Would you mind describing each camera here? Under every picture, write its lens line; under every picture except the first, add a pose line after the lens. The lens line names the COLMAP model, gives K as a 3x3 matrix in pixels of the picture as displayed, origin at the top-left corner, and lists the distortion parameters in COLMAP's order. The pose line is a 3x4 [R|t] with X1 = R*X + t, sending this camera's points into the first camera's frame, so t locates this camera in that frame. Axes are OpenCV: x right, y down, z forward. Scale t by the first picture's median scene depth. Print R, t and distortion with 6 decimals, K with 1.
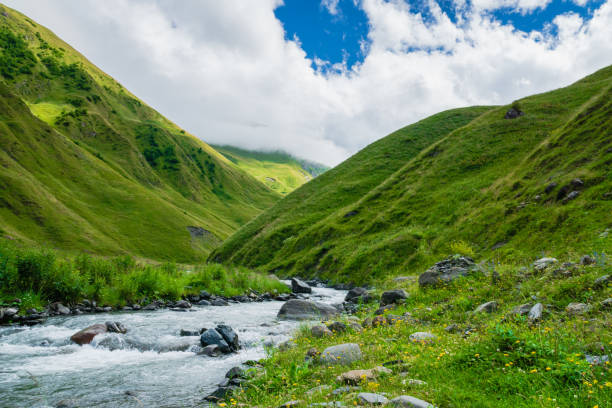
lens RADIAL K [[413.1, 0, 310.7], [0, 413.1, 204.6], [0, 0, 1]] dist [-0.000126, 0.000201]
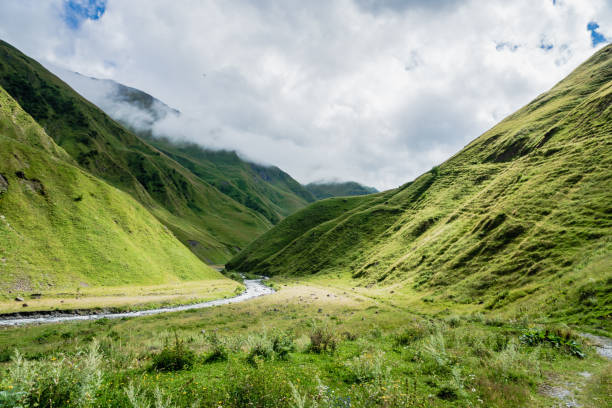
lens RADIAL K [[413.1, 0, 305.7], [0, 413.1, 204.9], [0, 0, 1]] dist [-0.000126, 0.000201]
pose [[0.993415, -0.000049, 0.114569, -0.017895], [-0.004020, 0.999369, 0.035281, -0.201480], [-0.114499, -0.035509, 0.992789, -0.948054]]
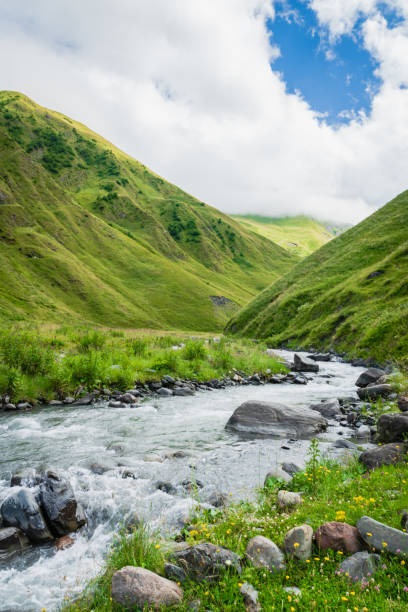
lens RADIAL K [[413.1, 0, 207.9], [0, 413.1, 301.4], [0, 0, 1]] dist [-0.000126, 0.000201]
pose [[0.953290, -0.036202, -0.299878, 0.006379], [0.057654, 0.996347, 0.062995, 0.001261], [0.296502, -0.077342, 0.951895, 0.022517]]
